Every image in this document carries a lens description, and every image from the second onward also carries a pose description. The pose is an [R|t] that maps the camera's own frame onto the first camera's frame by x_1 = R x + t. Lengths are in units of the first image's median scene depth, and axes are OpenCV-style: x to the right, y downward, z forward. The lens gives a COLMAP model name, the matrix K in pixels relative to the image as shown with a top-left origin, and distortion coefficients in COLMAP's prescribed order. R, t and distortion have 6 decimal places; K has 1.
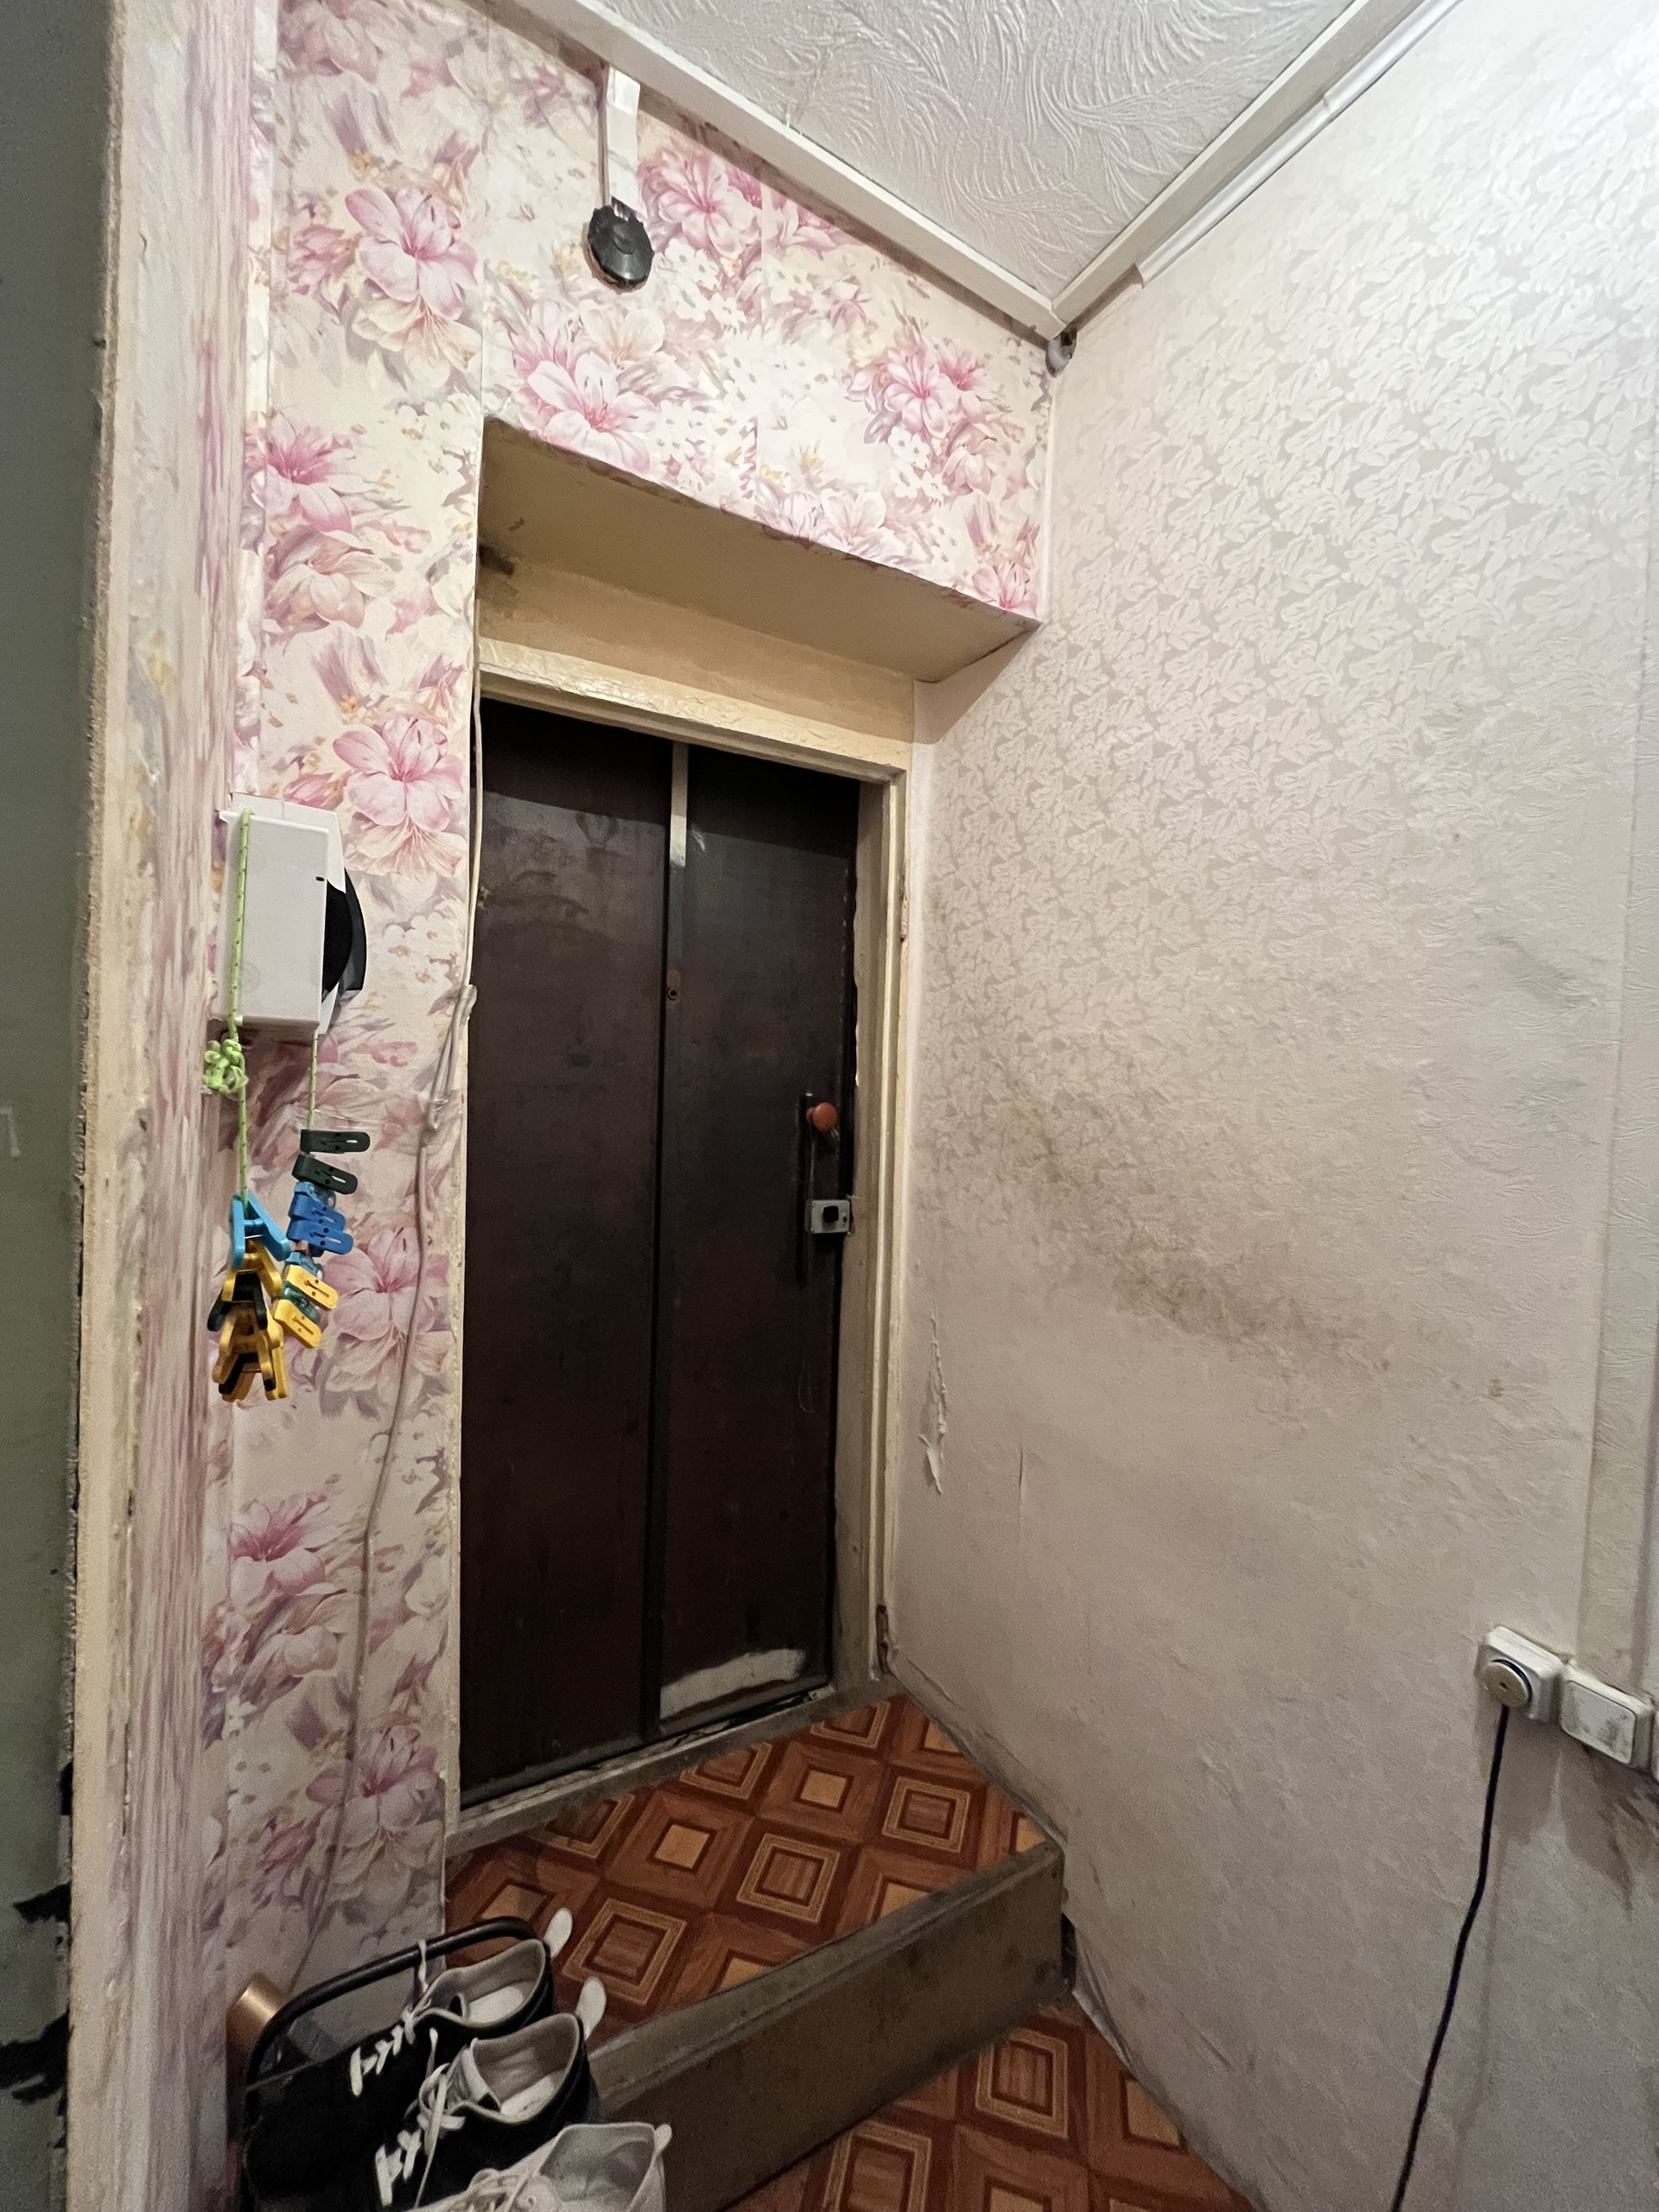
lens RADIAL K [[889.0, 0, 829.5], [0, 889.0, 1106.0], [0, 0, 1]] dist [-0.001286, -0.000359]
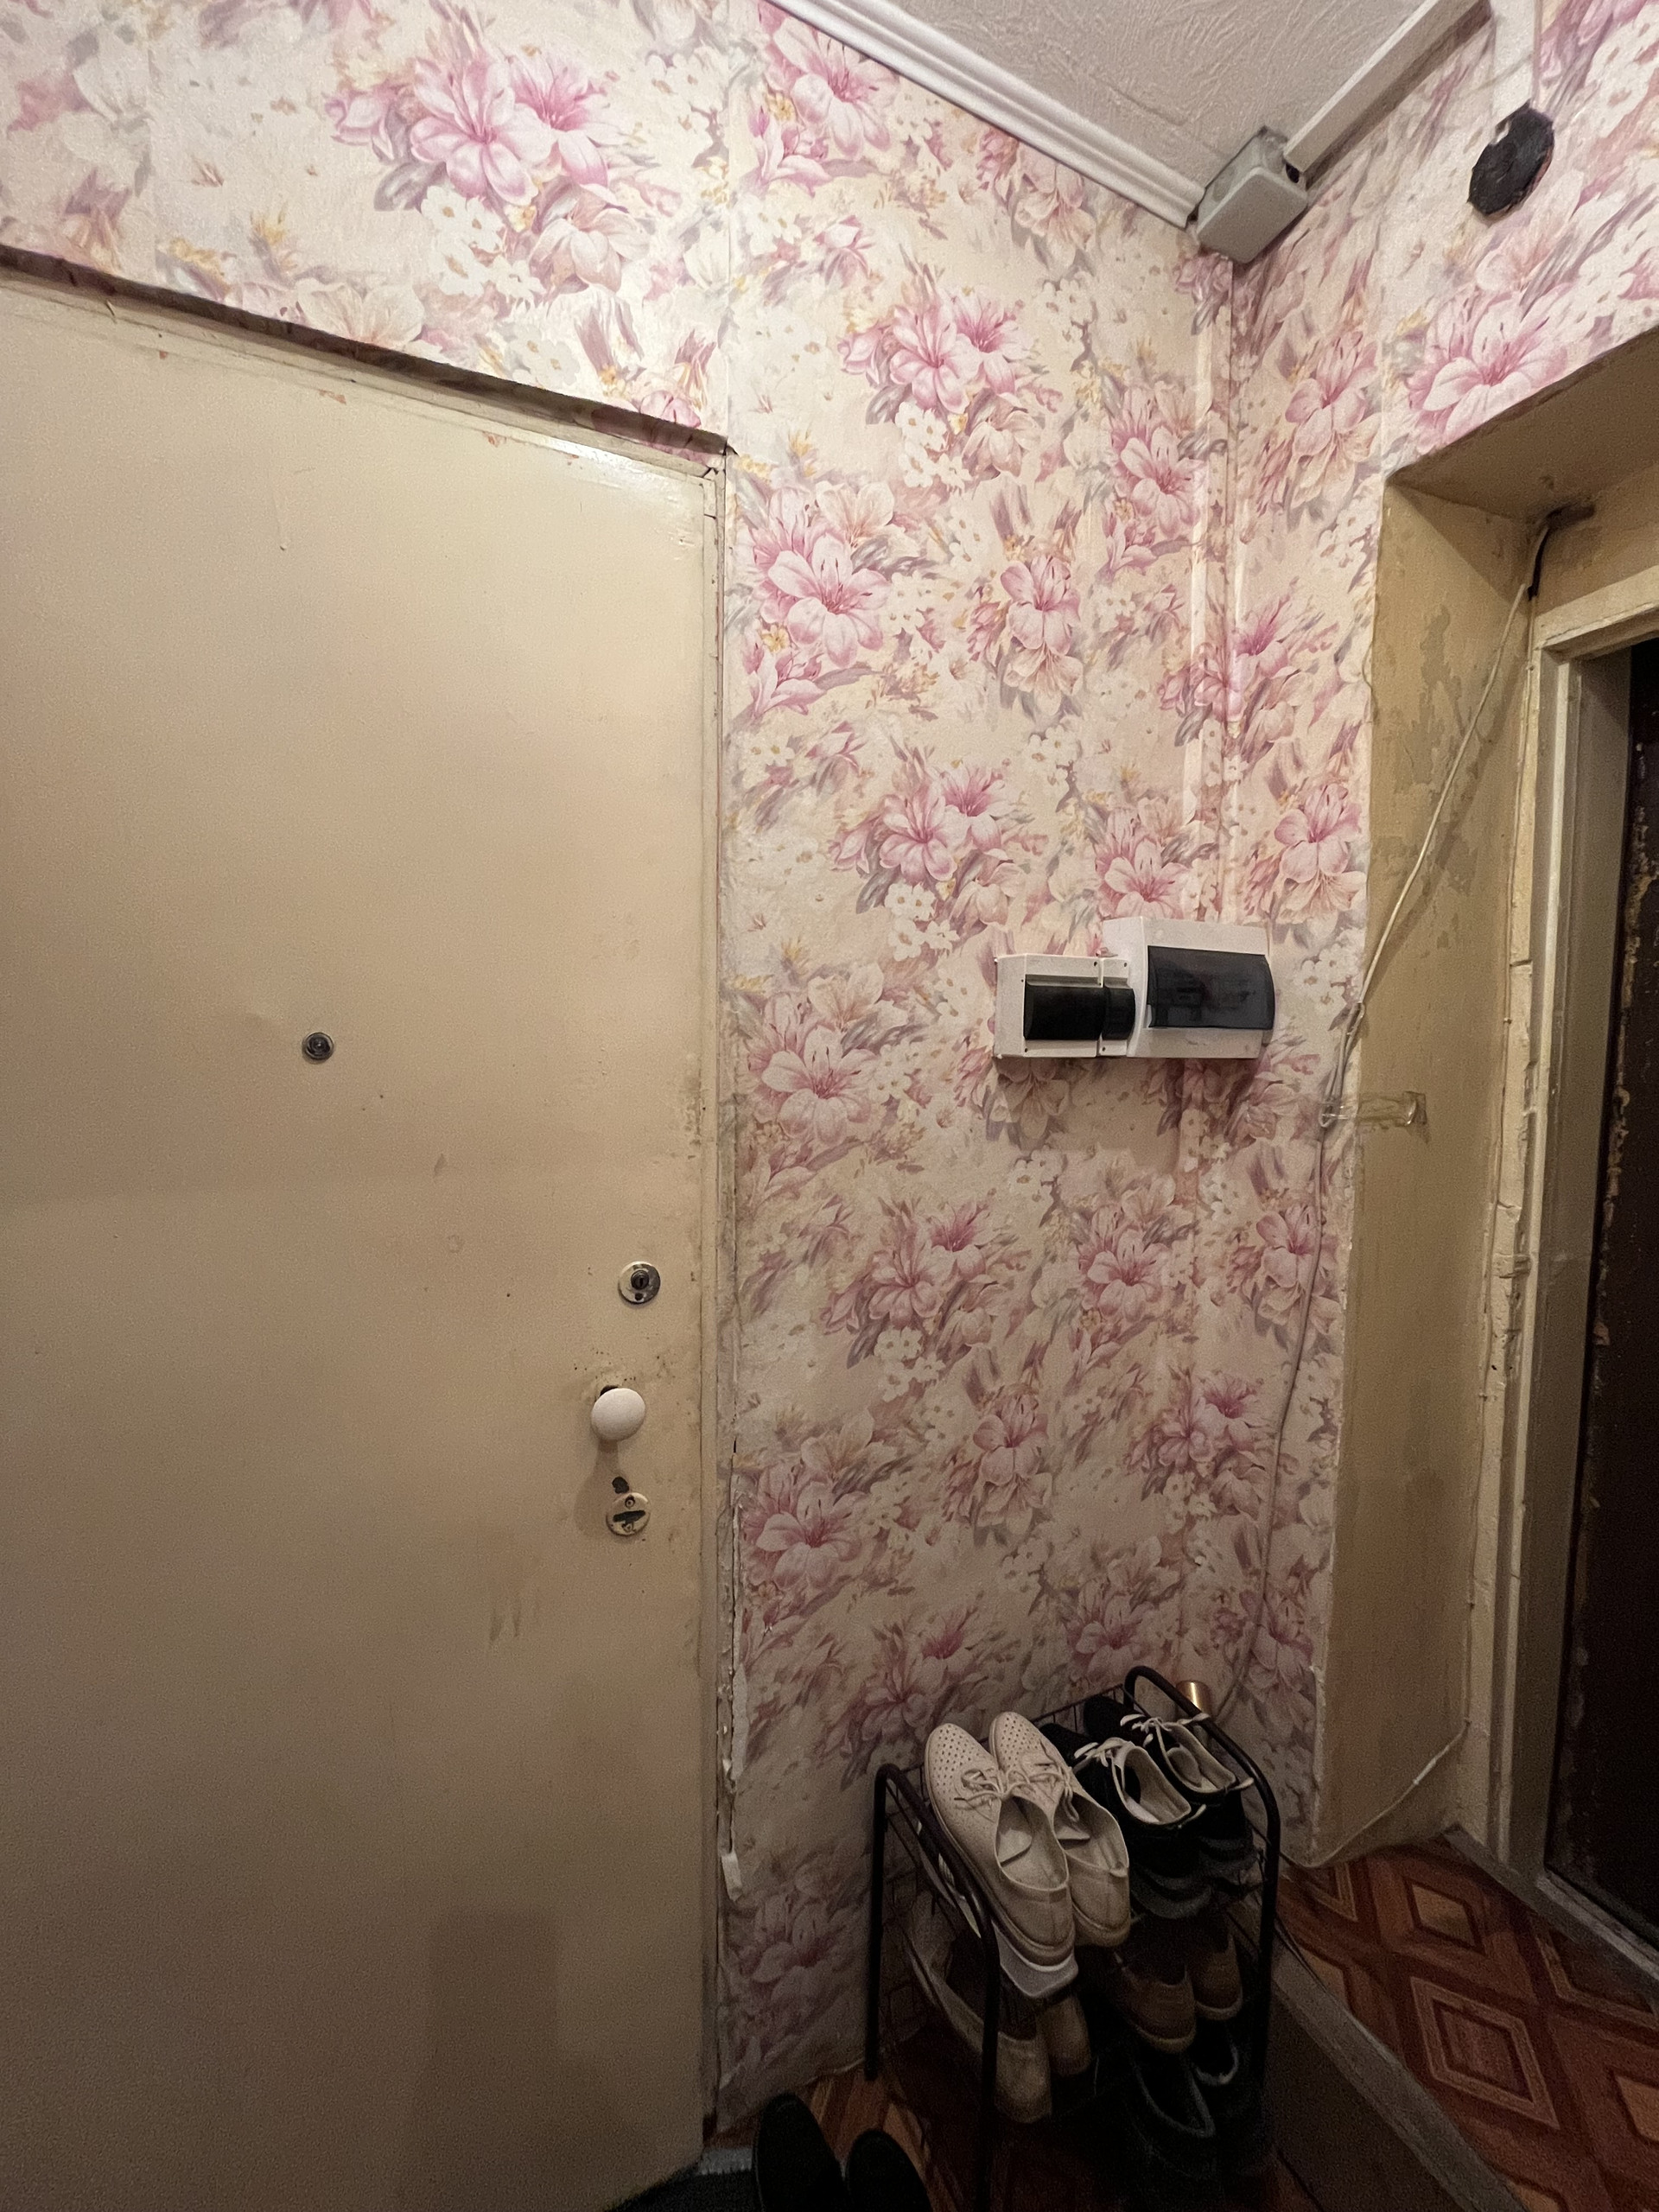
lens RADIAL K [[889.0, 0, 829.5], [0, 889.0, 1106.0], [0, 0, 1]] dist [-0.001286, -0.000359]
pose [[-0.099053, 0.035020, -0.994466, 0.810097], [-0.030217, 0.998814, 0.038183, -0.027450], [0.994623, 0.033831, -0.097877, 0.459696]]
